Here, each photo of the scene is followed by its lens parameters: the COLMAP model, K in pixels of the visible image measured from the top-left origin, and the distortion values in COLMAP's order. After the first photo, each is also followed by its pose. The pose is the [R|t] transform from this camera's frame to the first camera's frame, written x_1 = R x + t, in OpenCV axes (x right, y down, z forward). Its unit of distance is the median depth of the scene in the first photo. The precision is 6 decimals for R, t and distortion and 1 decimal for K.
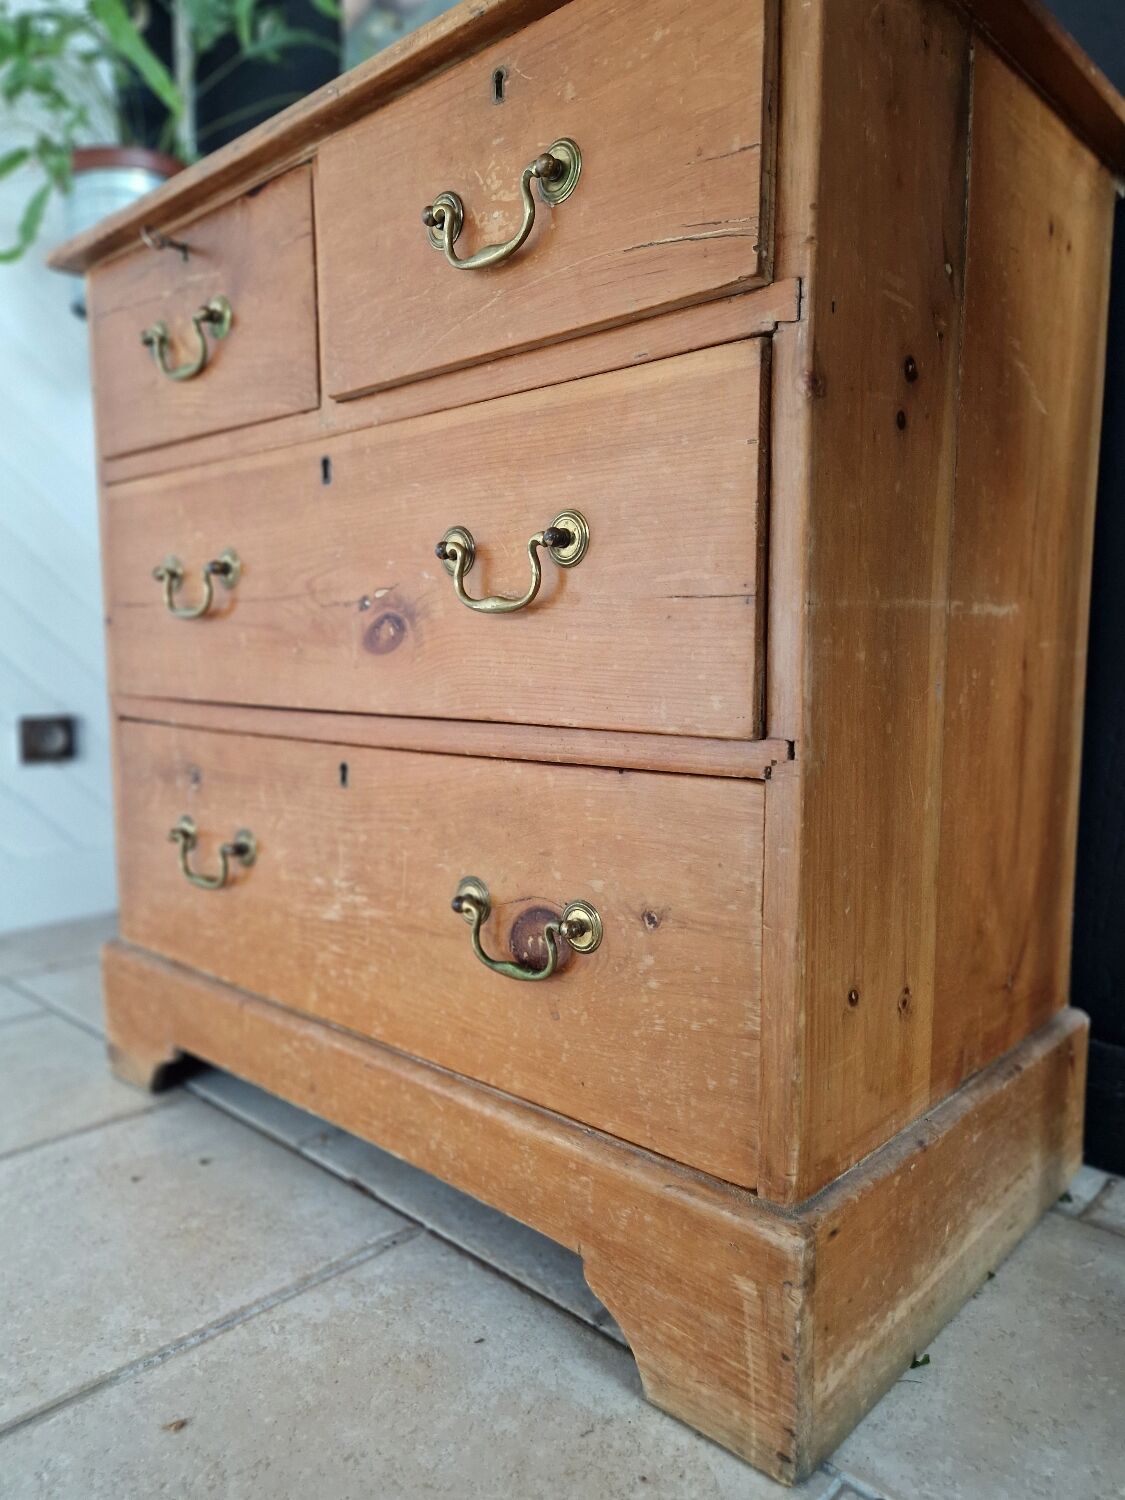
lens RADIAL K [[1055.4, 0, 567.8], [0, 1055.4, 755.9], [0, 0, 1]] dist [0.064286, -0.063466]
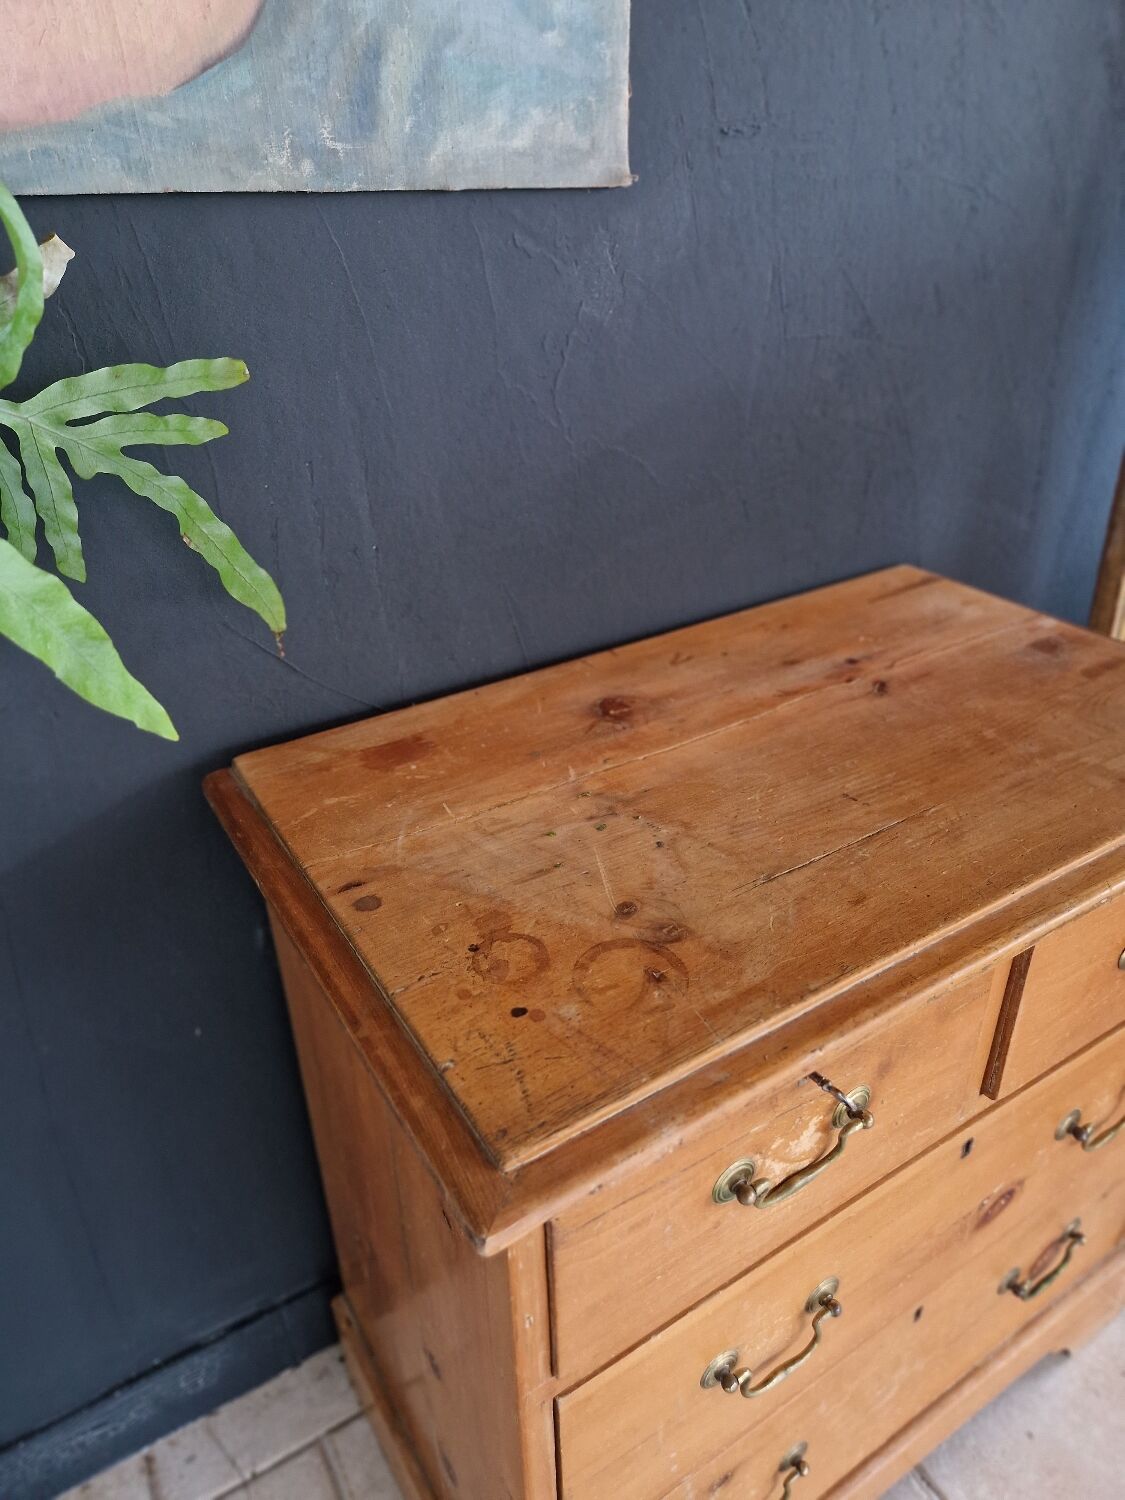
lens RADIAL K [[1020.8, 0, 570.6], [0, 1020.8, 748.1], [0, 0, 1]] dist [0.065048, -0.062627]
pose [[0.257572, -0.484512, 0.836005, -1.181549], [0.119860, 0.874536, 0.469914, -1.362946], [-0.958796, -0.020833, 0.283330, 1.302264]]
